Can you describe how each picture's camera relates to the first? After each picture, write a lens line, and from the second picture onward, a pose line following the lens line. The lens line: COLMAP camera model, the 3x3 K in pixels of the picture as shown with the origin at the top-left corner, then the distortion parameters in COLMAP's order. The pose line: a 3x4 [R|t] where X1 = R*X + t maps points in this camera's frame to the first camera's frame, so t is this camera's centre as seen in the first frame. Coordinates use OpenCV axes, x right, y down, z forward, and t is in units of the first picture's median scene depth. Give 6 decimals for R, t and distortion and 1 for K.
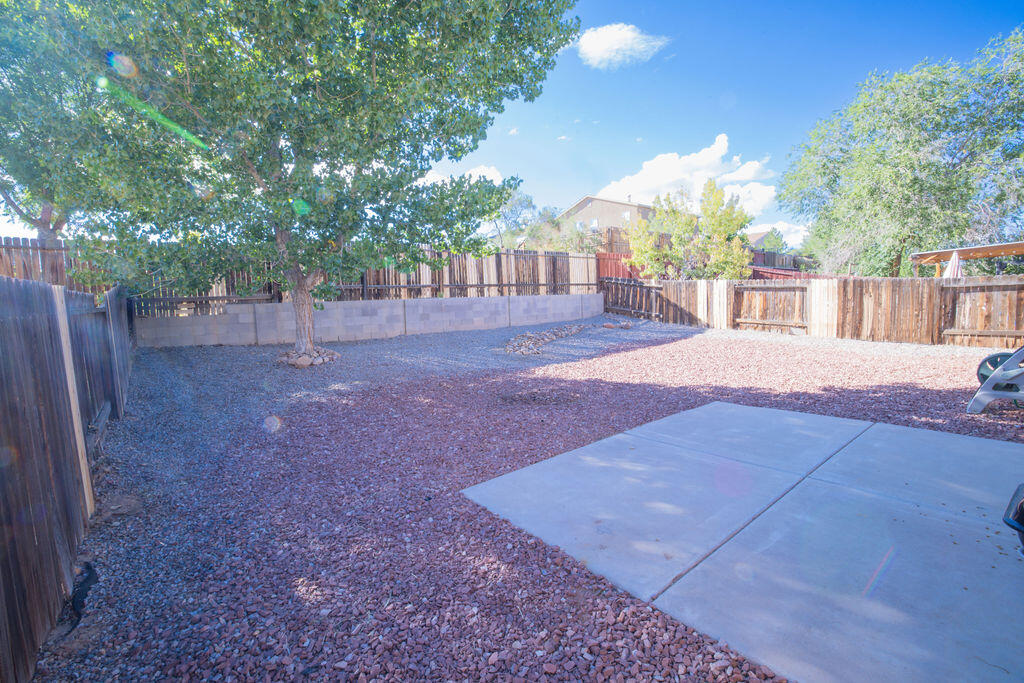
lens RADIAL K [[442.1, 0, 505.8], [0, 442.1, 333.4], [0, 0, 1]] dist [-0.051455, 0.020834]
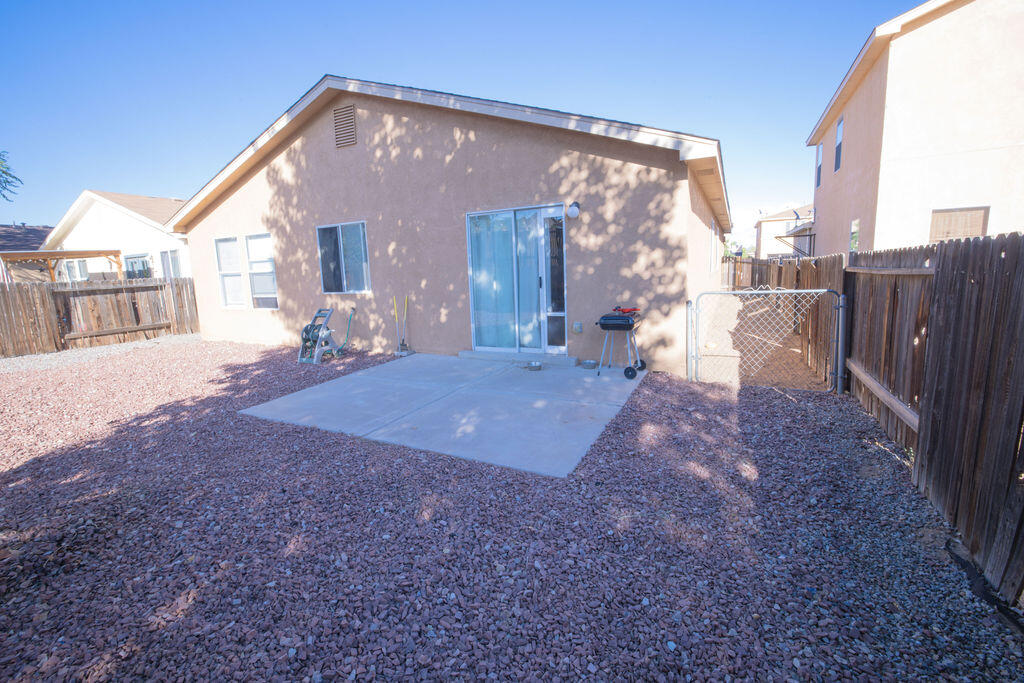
lens RADIAL K [[442.1, 0, 505.8], [0, 442.1, 333.4], [0, 0, 1]] dist [-0.051455, 0.020834]
pose [[-0.429421, -0.085724, 0.899027, -0.859810], [0.126041, 0.980053, 0.153654, -0.103136], [-0.894266, 0.179297, -0.410050, 1.455337]]
